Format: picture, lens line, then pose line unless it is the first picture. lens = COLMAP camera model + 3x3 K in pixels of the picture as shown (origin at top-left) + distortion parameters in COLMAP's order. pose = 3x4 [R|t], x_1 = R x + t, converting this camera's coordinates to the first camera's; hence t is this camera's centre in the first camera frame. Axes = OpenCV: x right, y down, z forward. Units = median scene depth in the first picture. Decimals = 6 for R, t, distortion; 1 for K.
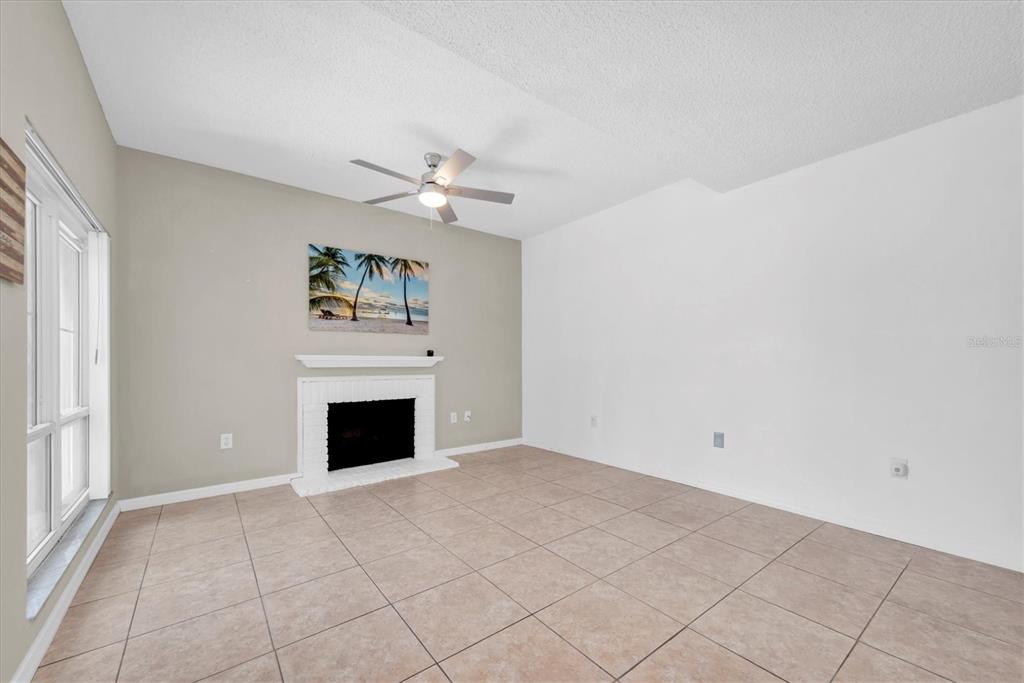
lens RADIAL K [[403.2, 0, 515.9], [0, 403.2, 358.1], [0, 0, 1]] dist [0.000798, -0.000005]
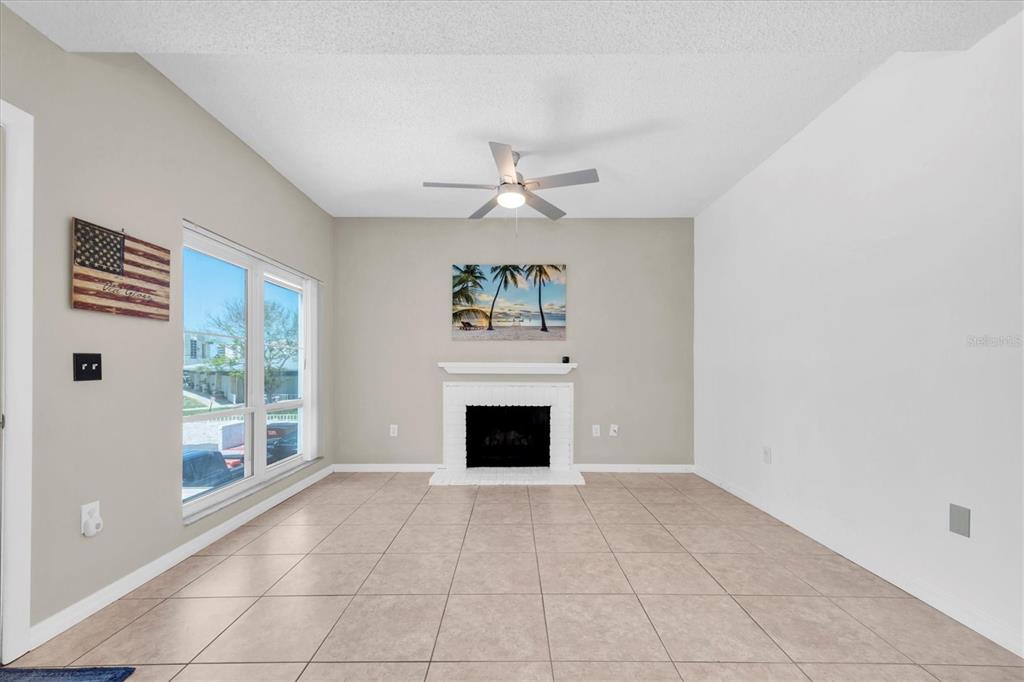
lens RADIAL K [[411.2, 0, 514.4], [0, 411.2, 364.4], [0, 0, 1]] dist [0.000431, -0.000130]
pose [[0.783136, -0.001875, -0.621848, 0.318835], [0.001284, 0.999998, -0.001399, 0.000115], [0.621850, 0.000297, 0.783137, 0.183659]]
